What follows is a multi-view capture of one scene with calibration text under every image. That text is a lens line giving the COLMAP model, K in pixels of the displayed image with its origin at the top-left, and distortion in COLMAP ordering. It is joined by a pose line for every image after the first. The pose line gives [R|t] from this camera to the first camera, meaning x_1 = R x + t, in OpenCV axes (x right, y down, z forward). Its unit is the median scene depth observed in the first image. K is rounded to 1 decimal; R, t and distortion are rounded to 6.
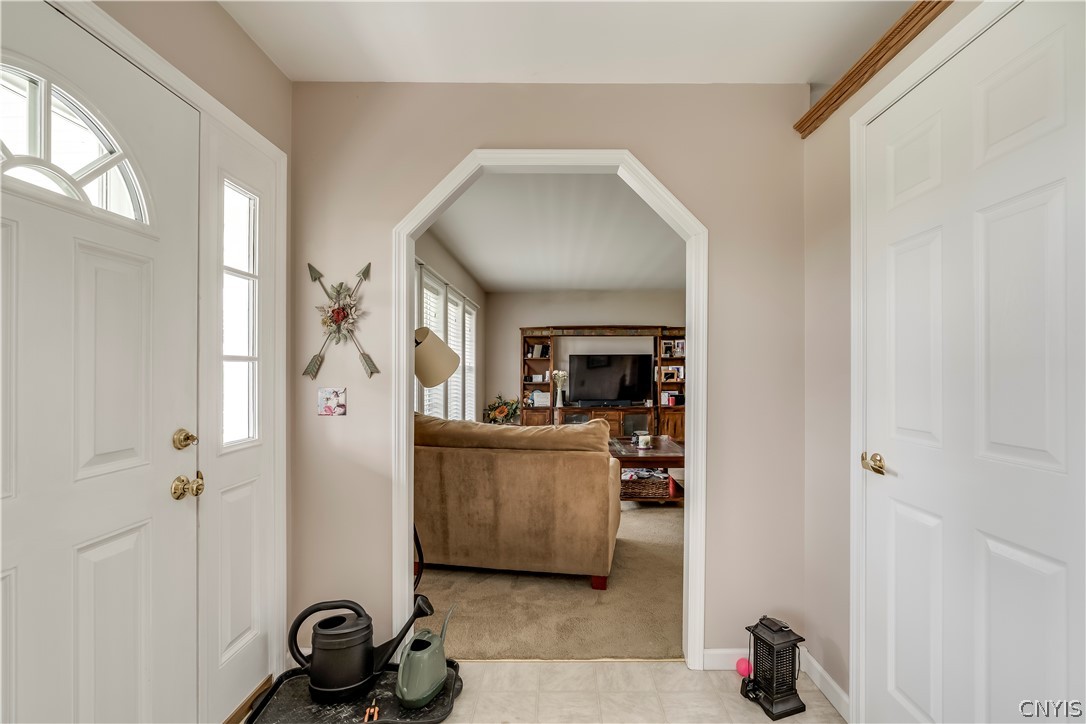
lens RADIAL K [[500.0, 0, 556.2], [0, 500.0, 376.3], [0, 0, 1]] dist [-0.000744, -0.000242]
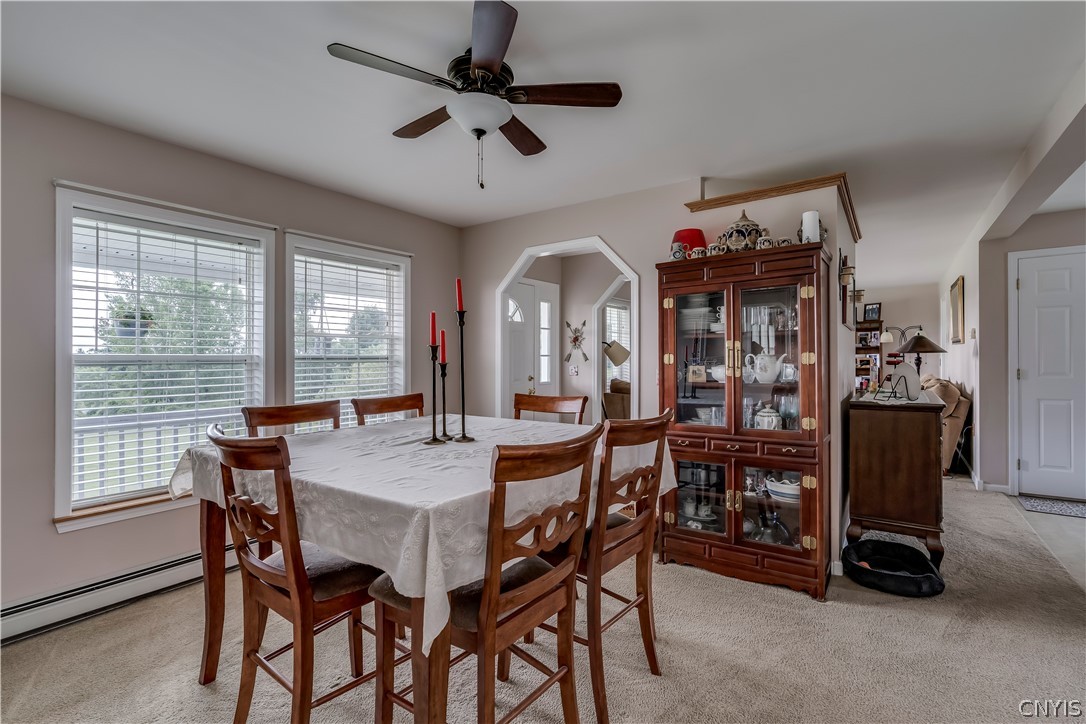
lens RADIAL K [[500.0, 0, 542.3], [0, 500.0, 361.4], [0, 0, 1]] dist [-0.000744, -0.000242]
pose [[0.819068, -0.004219, -0.573681, 1.003475], [-0.000337, 0.999969, -0.007835, 0.021621], [0.573696, 0.006611, 0.819042, -1.375328]]
